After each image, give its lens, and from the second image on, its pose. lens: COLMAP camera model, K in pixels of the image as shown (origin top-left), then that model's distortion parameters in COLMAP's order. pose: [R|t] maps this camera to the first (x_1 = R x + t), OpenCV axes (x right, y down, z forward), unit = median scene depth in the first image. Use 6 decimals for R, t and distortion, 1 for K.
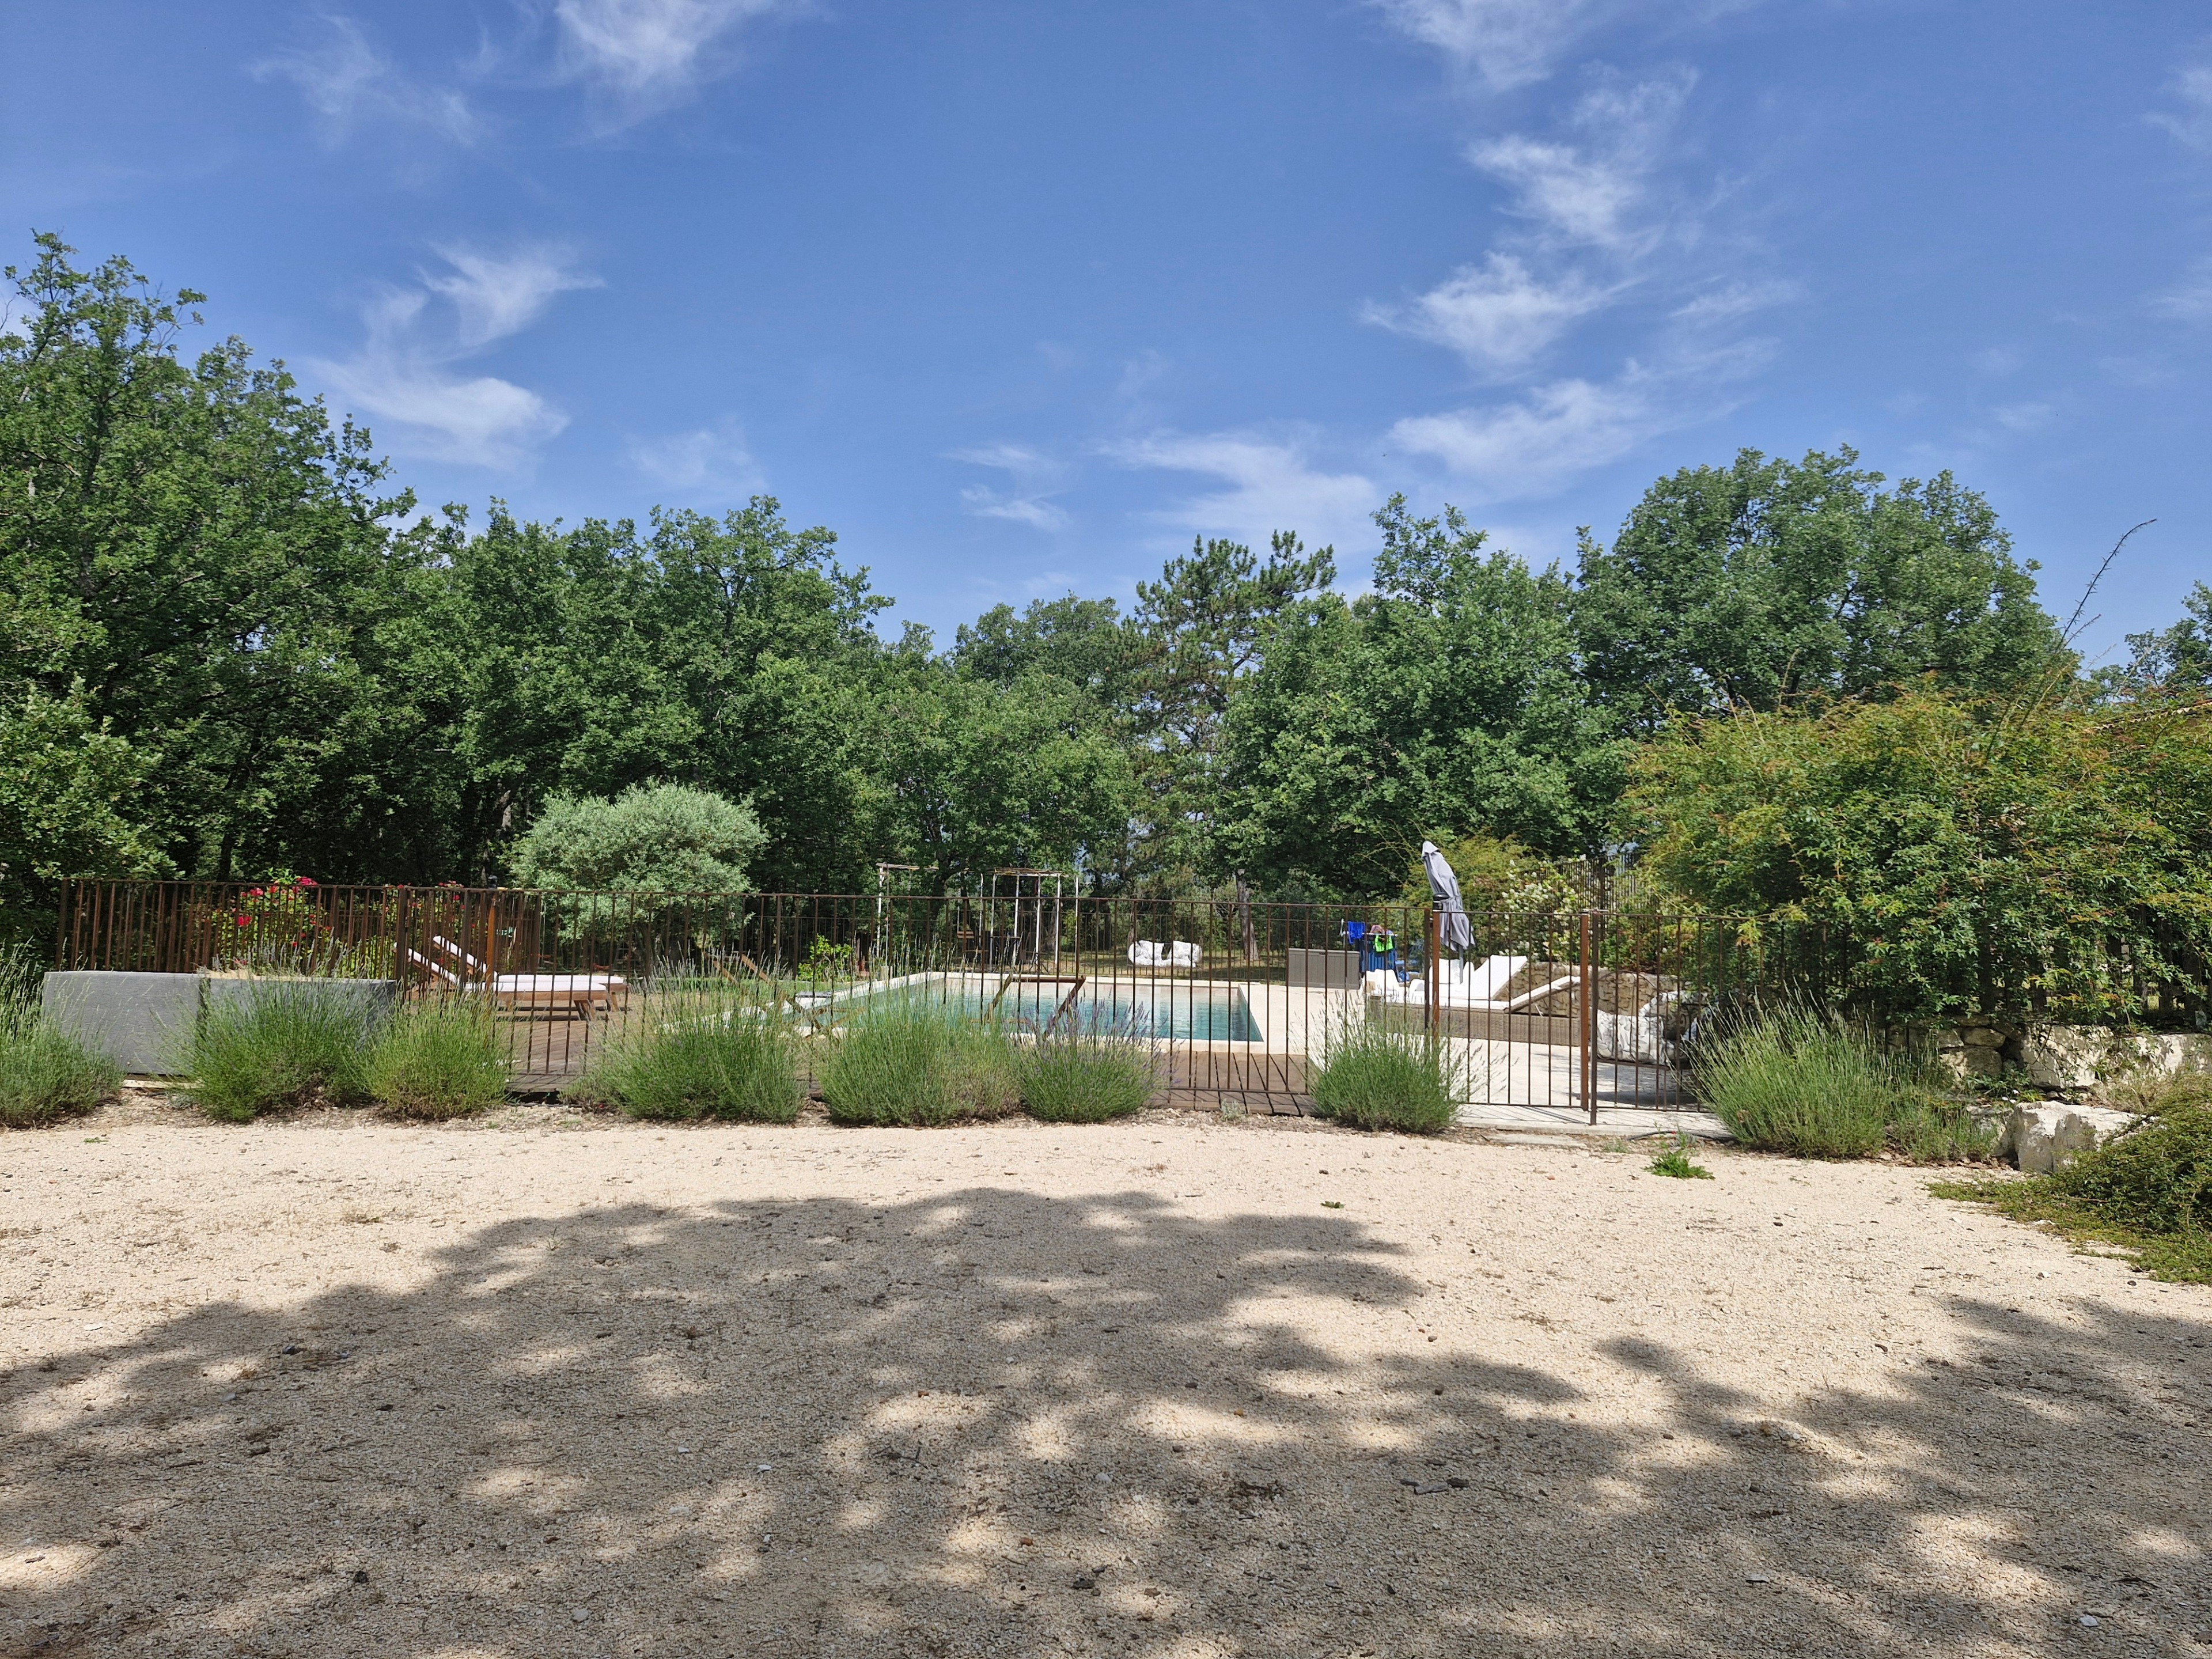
lens RADIAL K [[1516.9, 0, 1086.4], [0, 1516.9, 775.7], [0, 0, 1]] dist [0.066337, -0.058798]
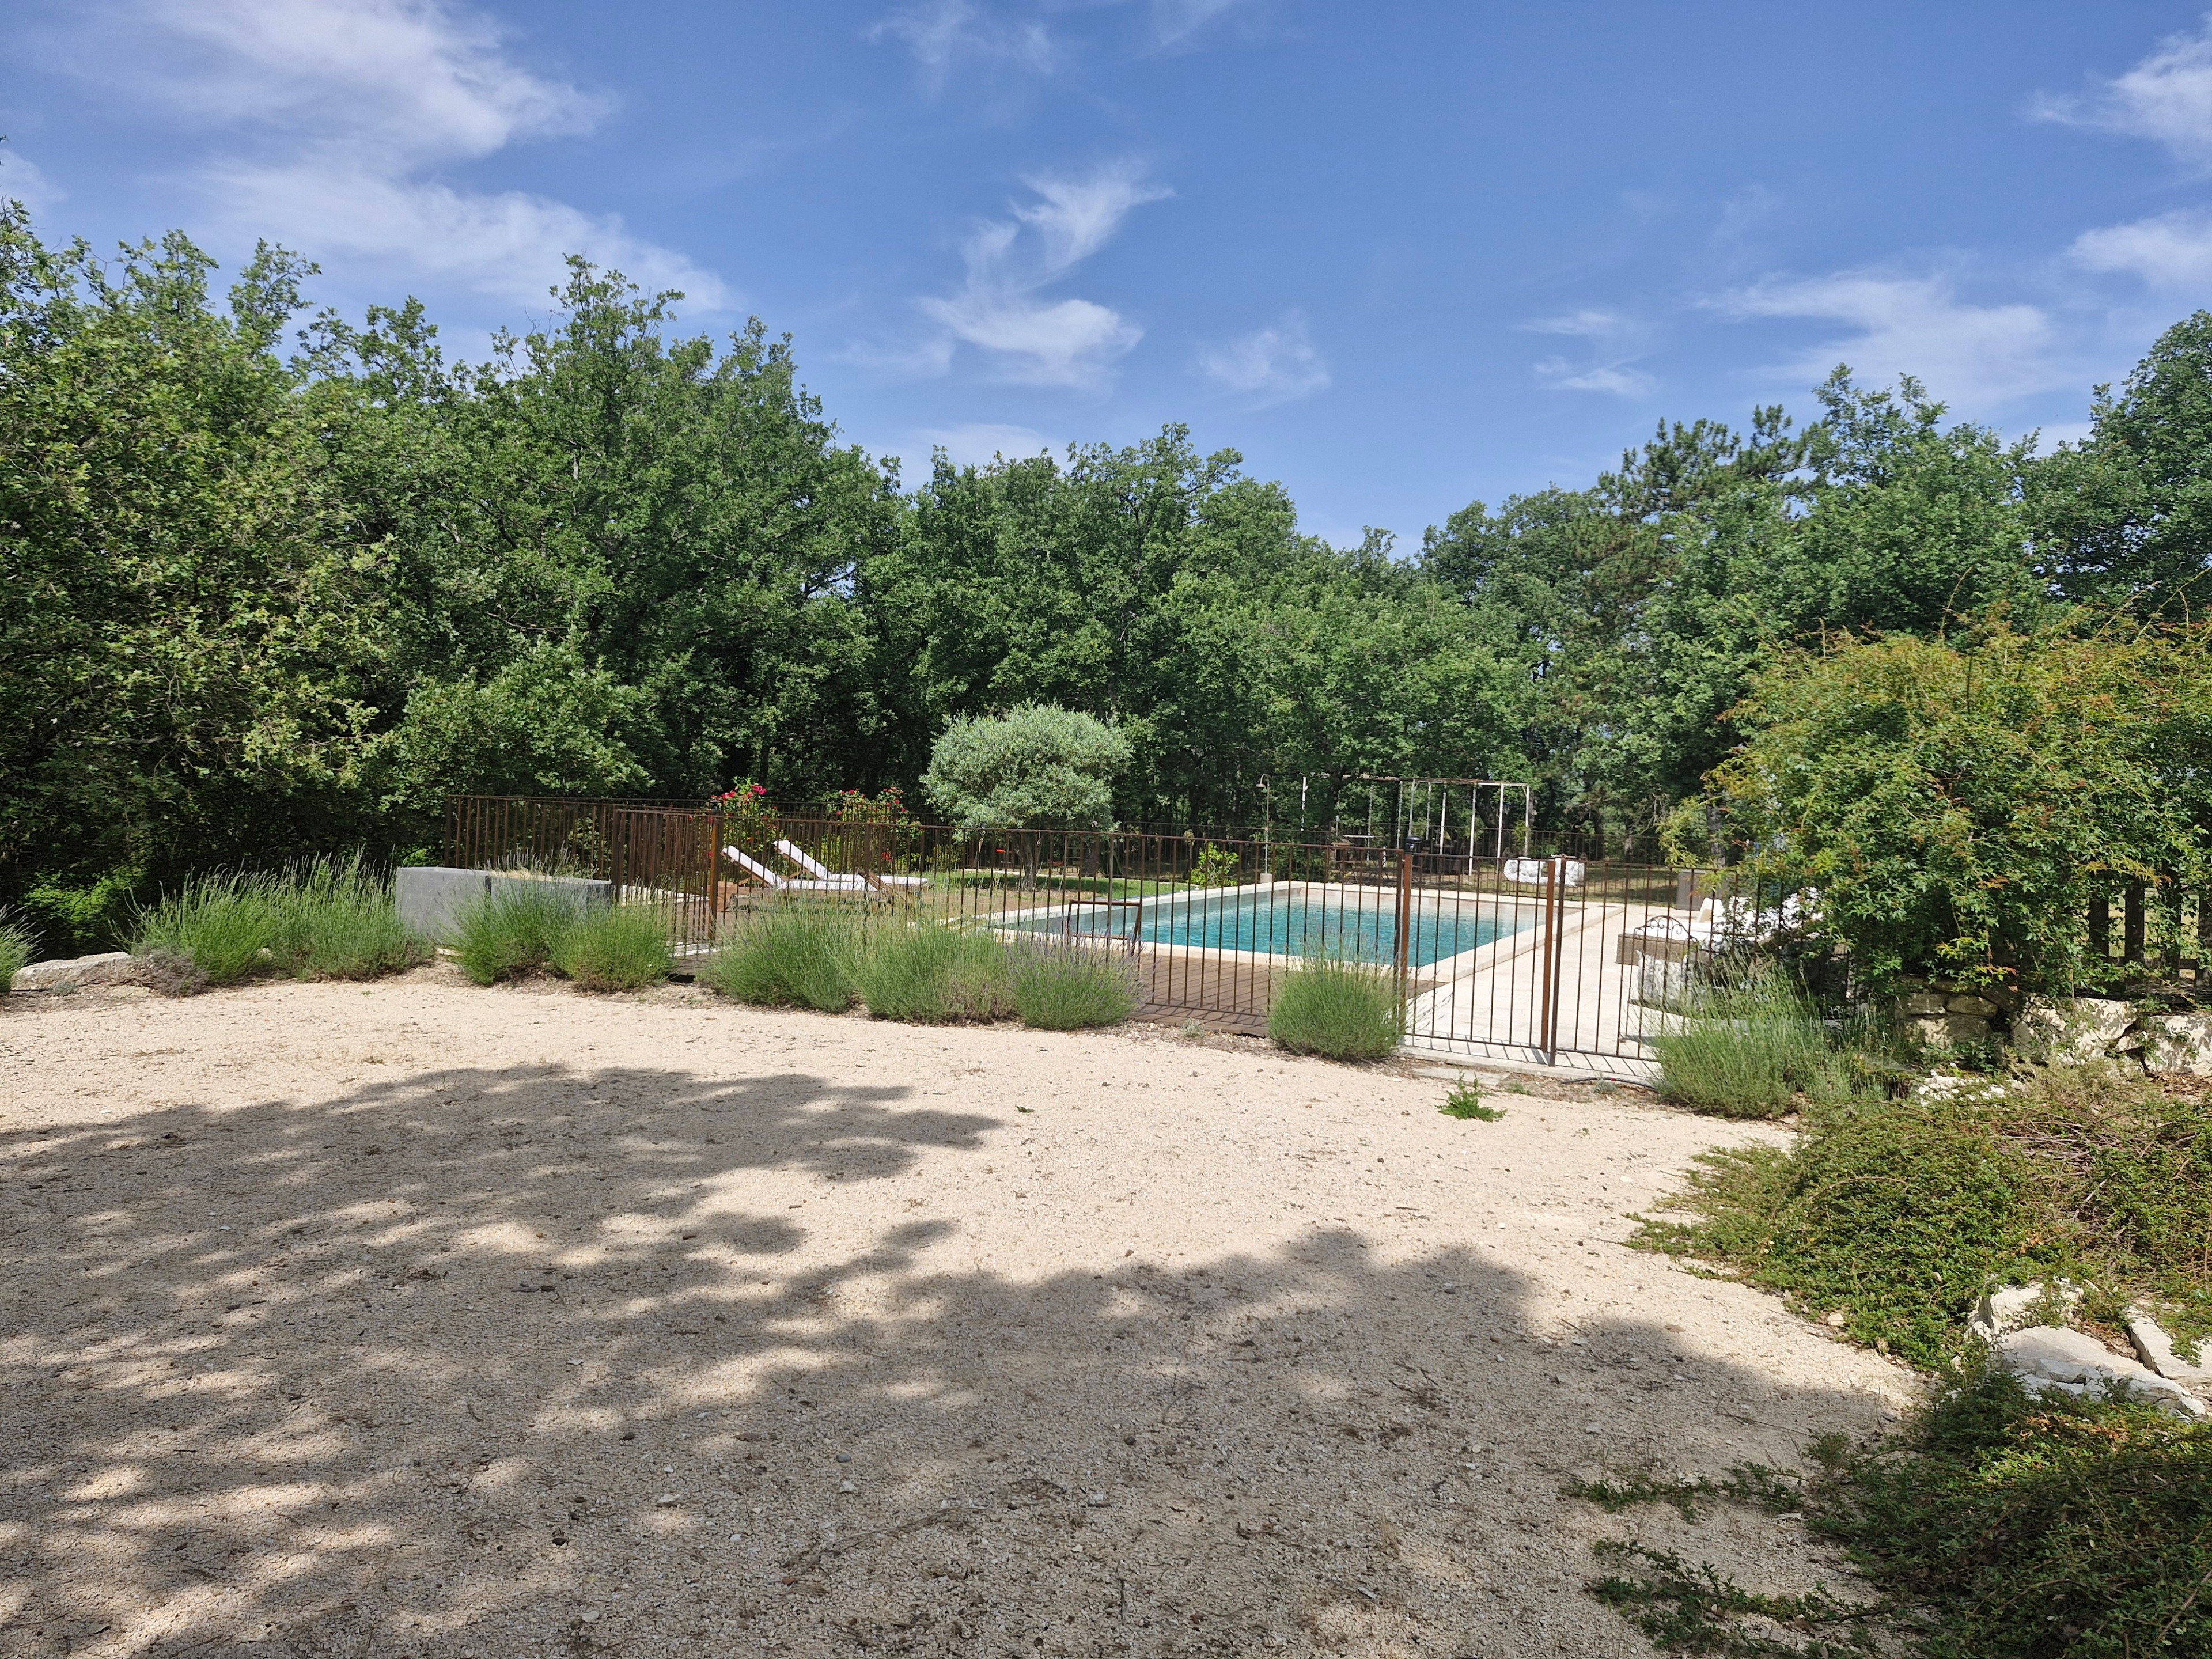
lens RADIAL K [[1516.9, 0, 1108.2], [0, 1516.9, 807.2], [0, 0, 1]] dist [0.066337, -0.058798]
pose [[0.934028, 0.016931, -0.356800, 0.133477], [0.015118, 0.996107, 0.086841, -0.012309], [0.356881, -0.086506, 0.930136, -0.014075]]
